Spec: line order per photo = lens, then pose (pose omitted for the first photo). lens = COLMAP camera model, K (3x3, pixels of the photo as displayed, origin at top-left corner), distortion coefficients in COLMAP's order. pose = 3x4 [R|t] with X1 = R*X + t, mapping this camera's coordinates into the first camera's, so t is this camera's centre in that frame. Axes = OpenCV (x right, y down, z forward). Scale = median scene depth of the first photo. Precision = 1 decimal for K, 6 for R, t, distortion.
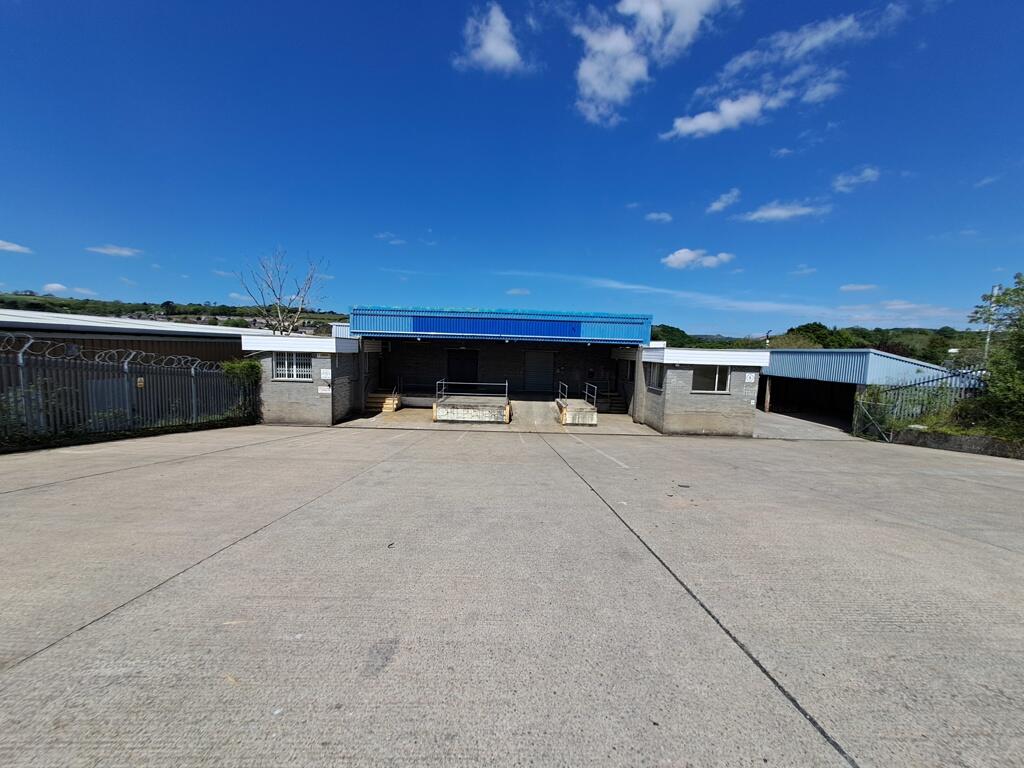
lens RADIAL K [[409.3, 0, 508.3], [0, 409.3, 388.0], [0, 0, 1]] dist [-0.001593, -0.000133]
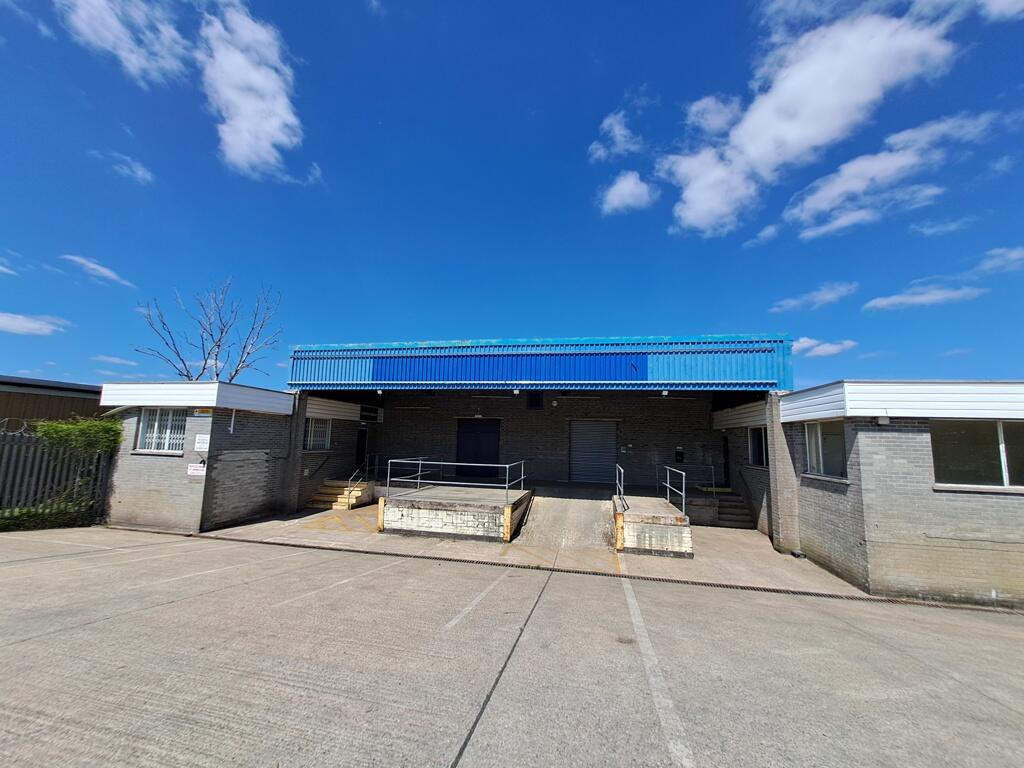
lens RADIAL K [[402.3, 0, 508.0], [0, 402.3, 386.2], [0, 0, 1]] dist [-0.000525, 0.000360]
pose [[0.975414, -0.032248, -0.218008, 0.117390], [-0.019061, 0.973184, -0.229237, 0.011129], [0.219554, 0.227757, 0.948643, 0.476074]]
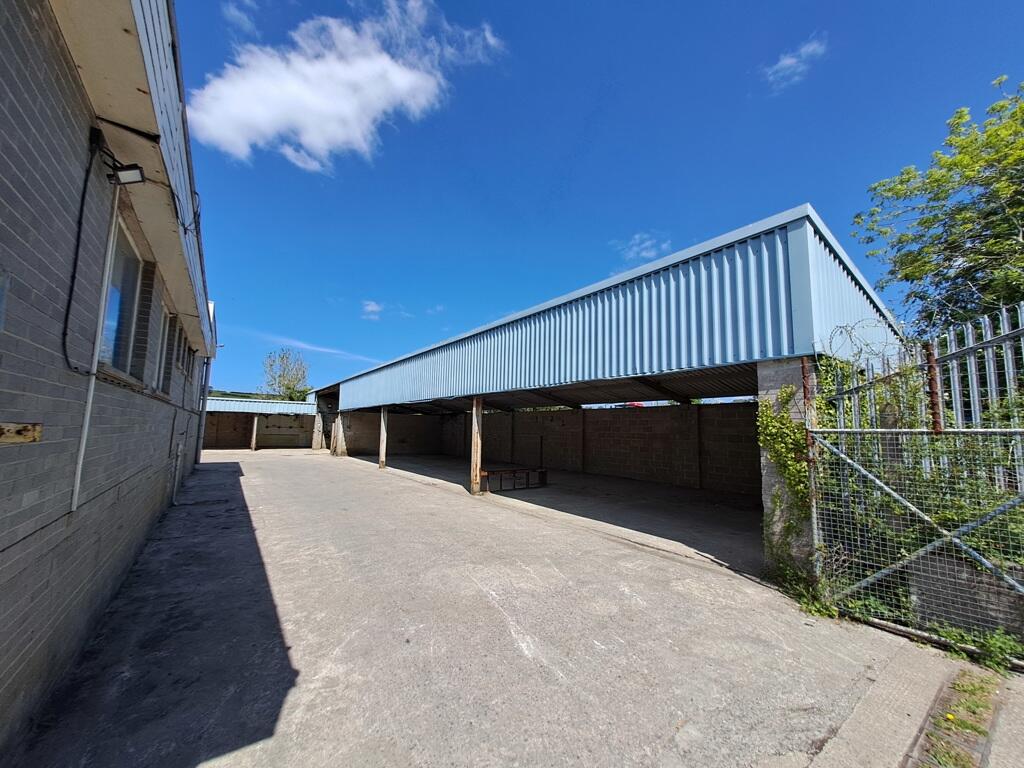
lens RADIAL K [[402.3, 0, 510.3], [0, 402.3, 382.2], [0, 0, 1]] dist [-0.000525, 0.000360]
pose [[0.824849, 0.054871, 0.562683, 0.607565], [0.058481, 0.981658, -0.181458, 0.037433], [-0.562320, 0.182582, 0.806511, 0.909580]]
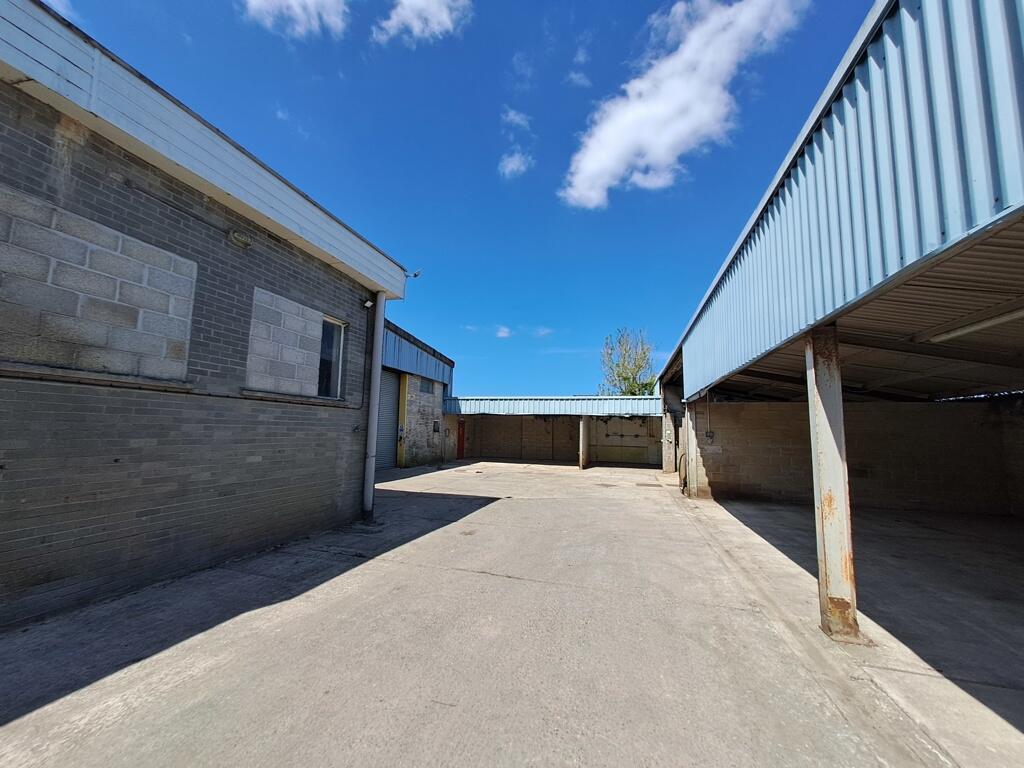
lens RADIAL K [[402.3, 0, 519.9], [0, 402.3, 392.3], [0, 0, 1]] dist [-0.000525, 0.000360]
pose [[0.965364, -0.035453, -0.258486, 0.765218], [-0.016908, 0.980141, -0.197581, -0.014077], [0.260358, 0.195108, 0.945593, 1.495403]]
